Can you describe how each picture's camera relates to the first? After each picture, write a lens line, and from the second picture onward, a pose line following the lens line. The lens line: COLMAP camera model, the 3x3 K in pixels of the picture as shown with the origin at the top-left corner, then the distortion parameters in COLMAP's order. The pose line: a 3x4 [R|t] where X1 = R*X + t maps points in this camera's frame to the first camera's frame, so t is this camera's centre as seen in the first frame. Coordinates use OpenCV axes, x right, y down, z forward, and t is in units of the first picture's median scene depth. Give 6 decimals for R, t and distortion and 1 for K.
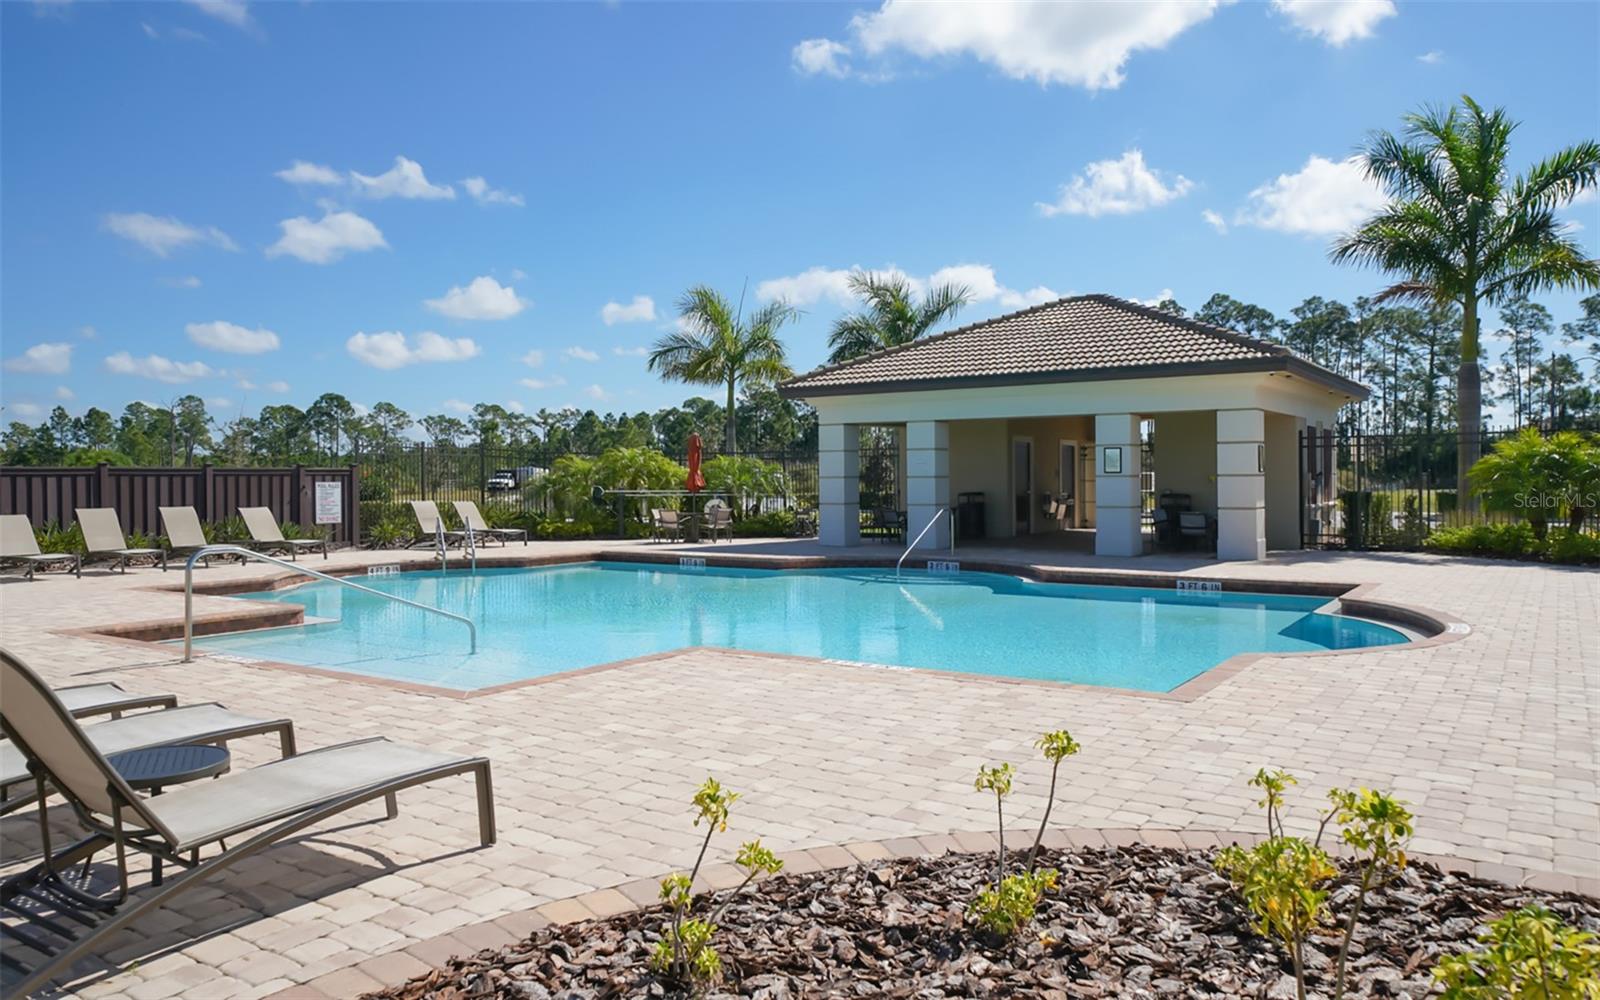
lens RADIAL K [[1096.7, 0, 800.0], [0, 1096.7, 494.9], [0, 0, 1]] dist [-0.005490, -0.001626]
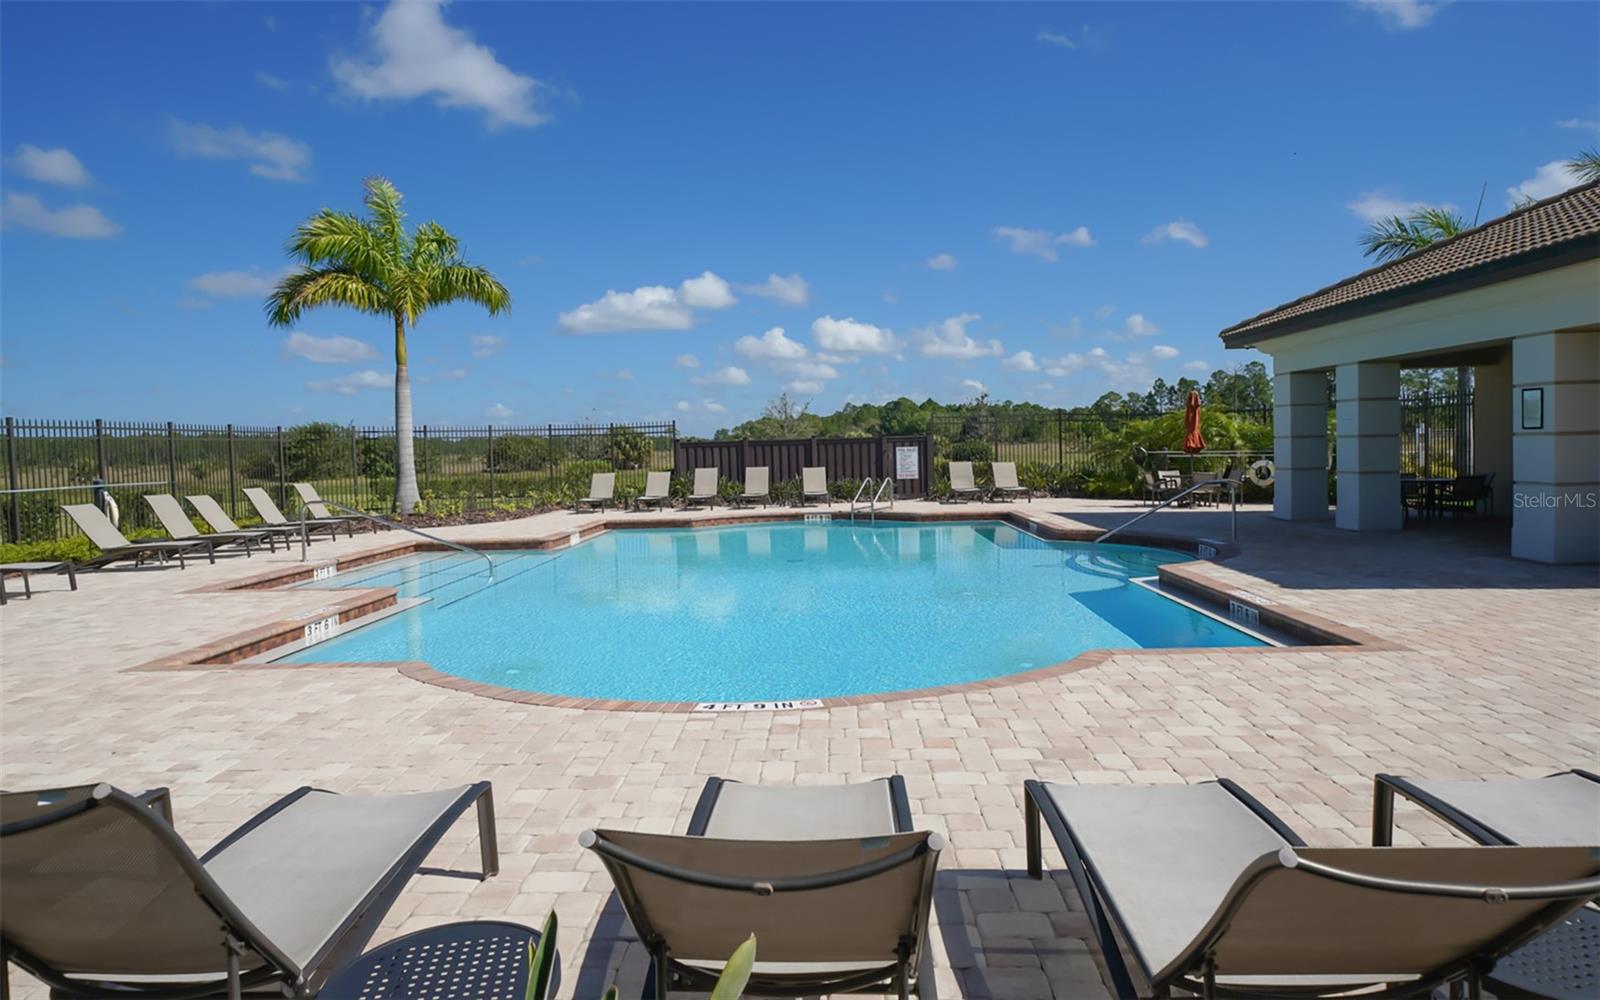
lens RADIAL K [[943.8, 0, 798.6], [0, 943.8, 497.7], [0, 0, 1]] dist [-0.002907, -0.000229]
pose [[0.523633, 0.039075, -0.851047, 0.455032], [0.010016, 0.998596, 0.052013, -0.011426], [0.851885, -0.035760, 0.522507, 0.310772]]
